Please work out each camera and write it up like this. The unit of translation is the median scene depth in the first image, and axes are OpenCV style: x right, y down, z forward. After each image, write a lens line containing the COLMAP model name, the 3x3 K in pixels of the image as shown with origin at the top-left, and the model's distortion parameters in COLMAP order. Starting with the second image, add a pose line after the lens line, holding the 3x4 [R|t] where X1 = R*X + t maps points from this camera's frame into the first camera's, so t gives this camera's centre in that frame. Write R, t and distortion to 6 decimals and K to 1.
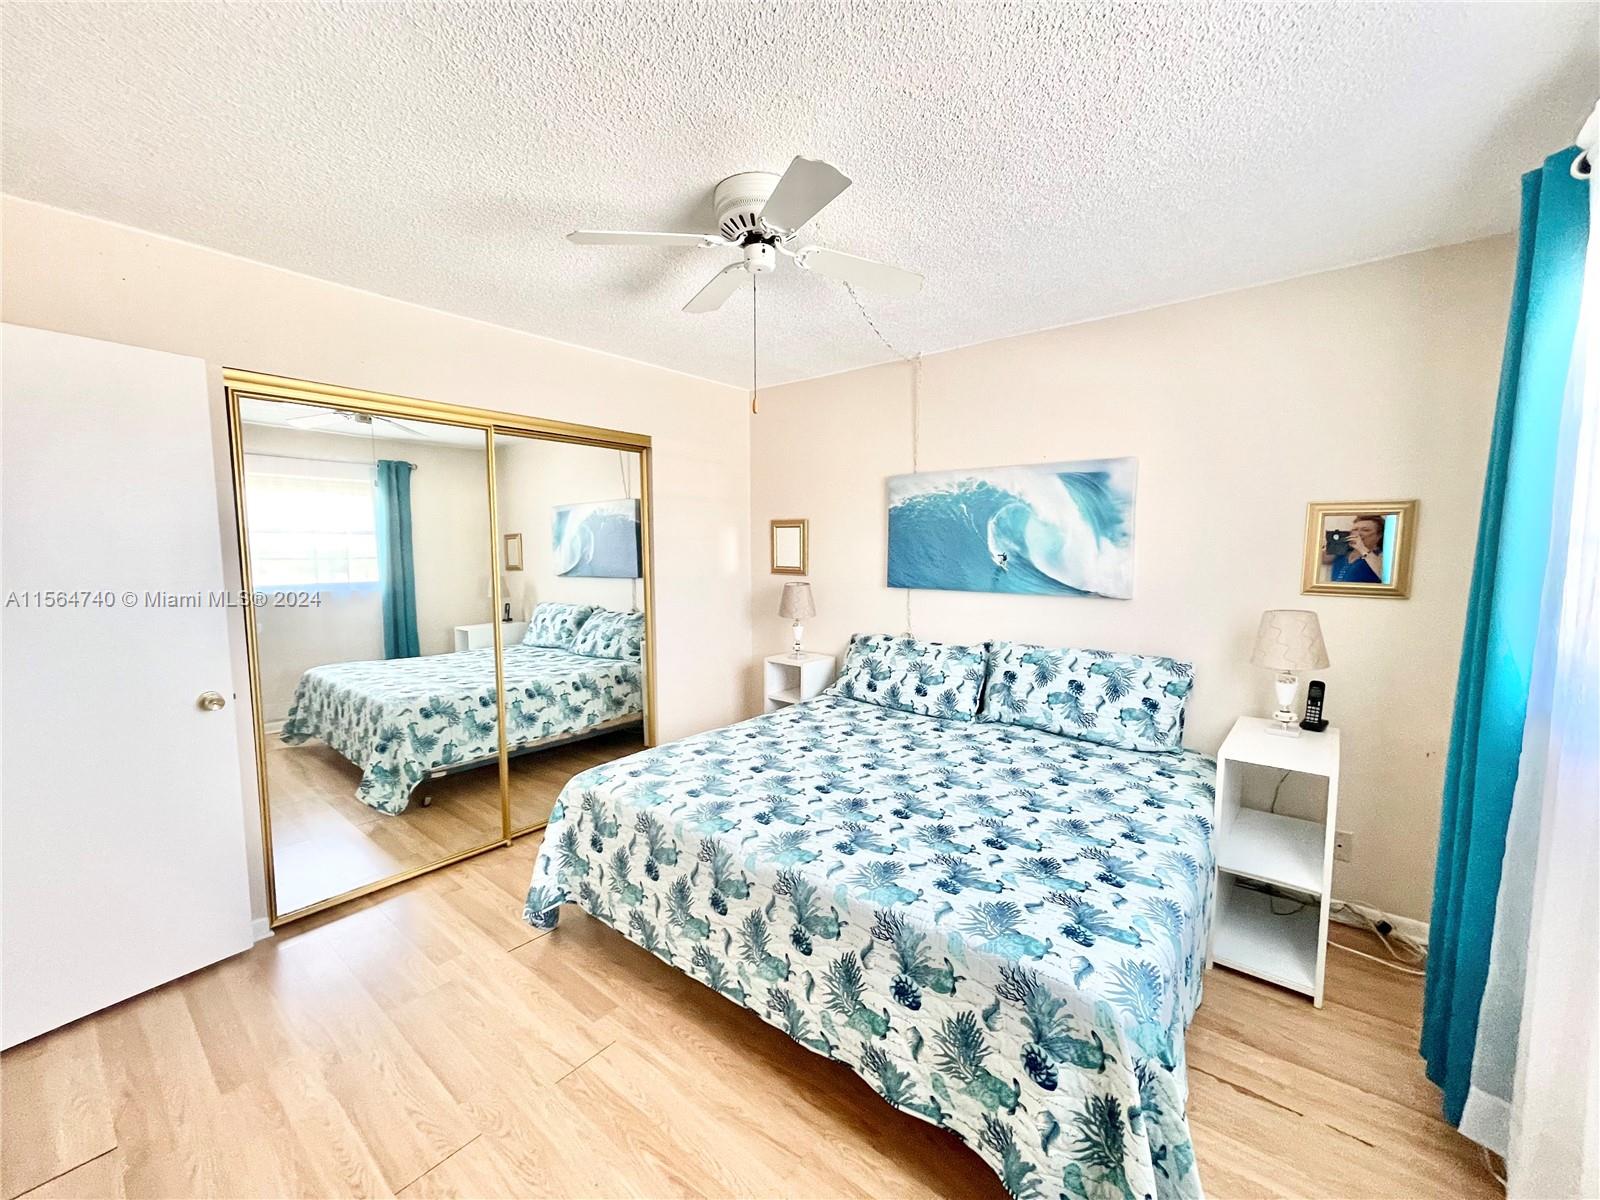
lens RADIAL K [[648.1, 0, 819.9], [0, 648.1, 599.7], [0, 0, 1]] dist [0.002208, 0.000104]
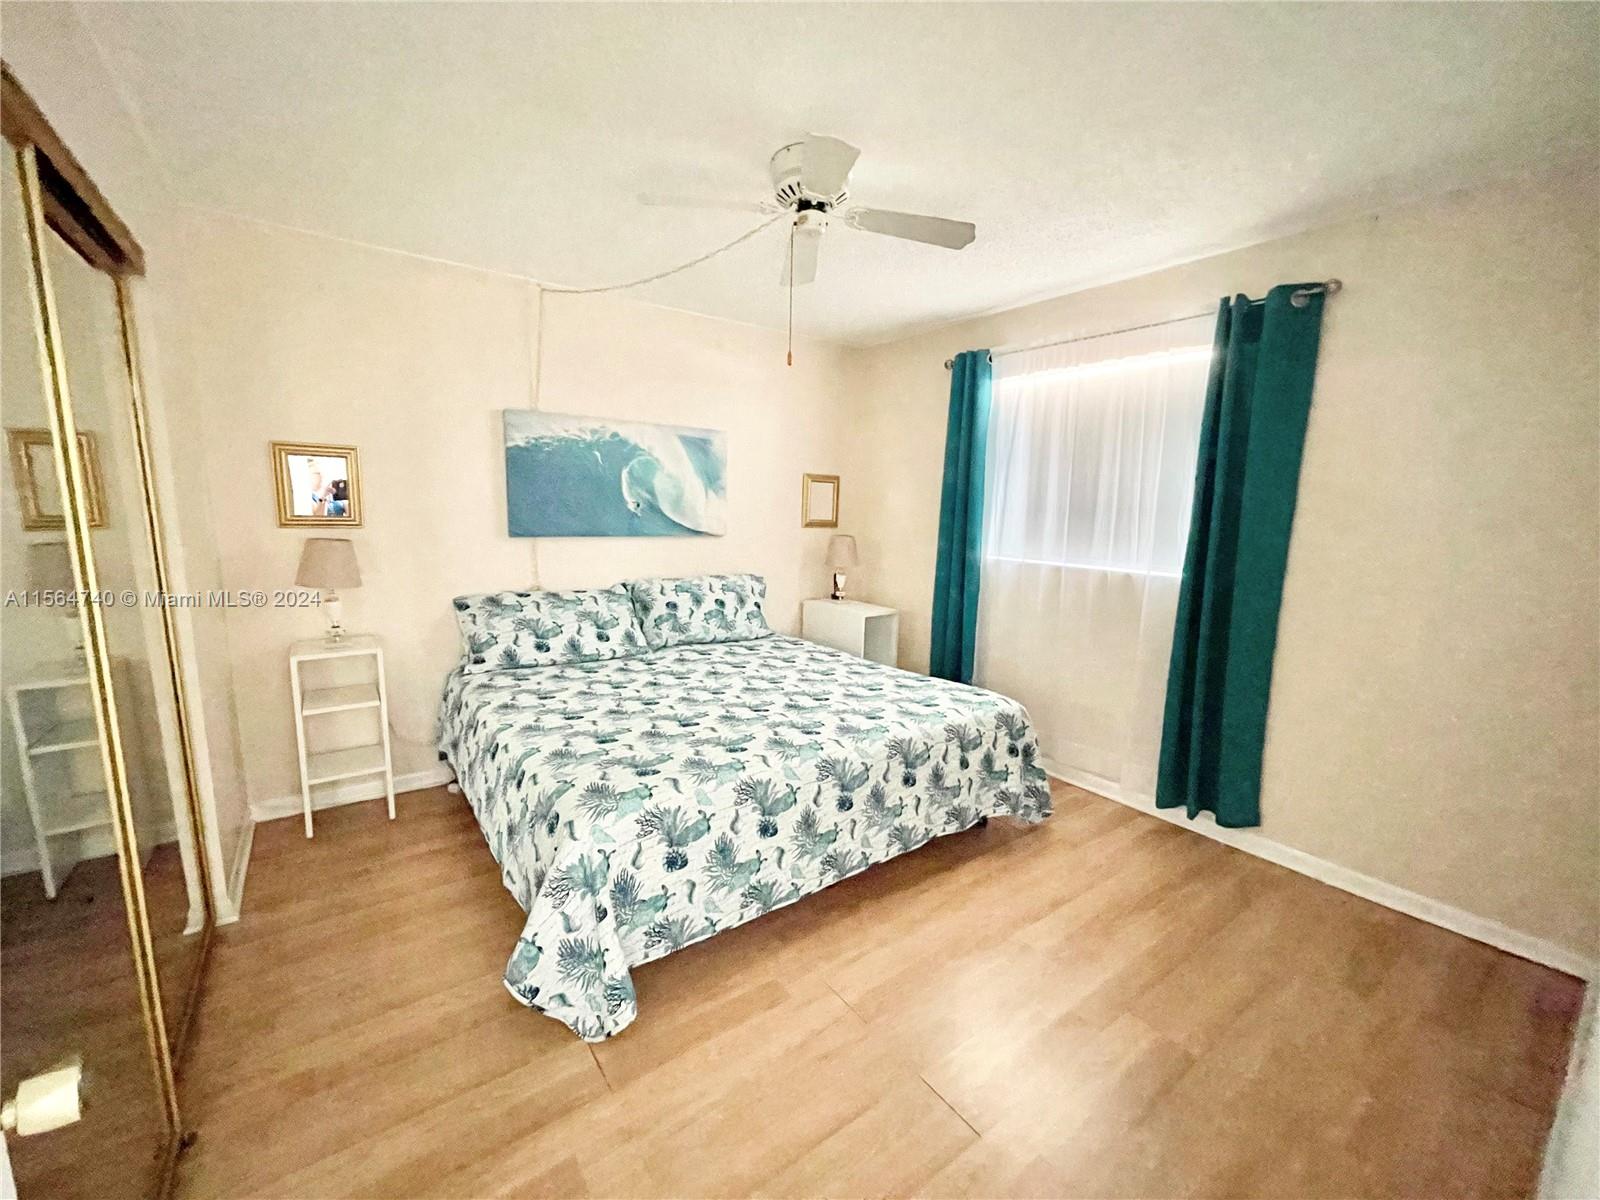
lens RADIAL K [[648.1, 0, 819.9], [0, 648.1, 599.7], [0, 0, 1]] dist [0.002208, 0.000104]
pose [[0.233856, -0.142842, 0.961721, -0.753831], [0.048560, 0.989630, 0.135179, -0.038945], [-0.971058, 0.015088, 0.238367, 0.438798]]
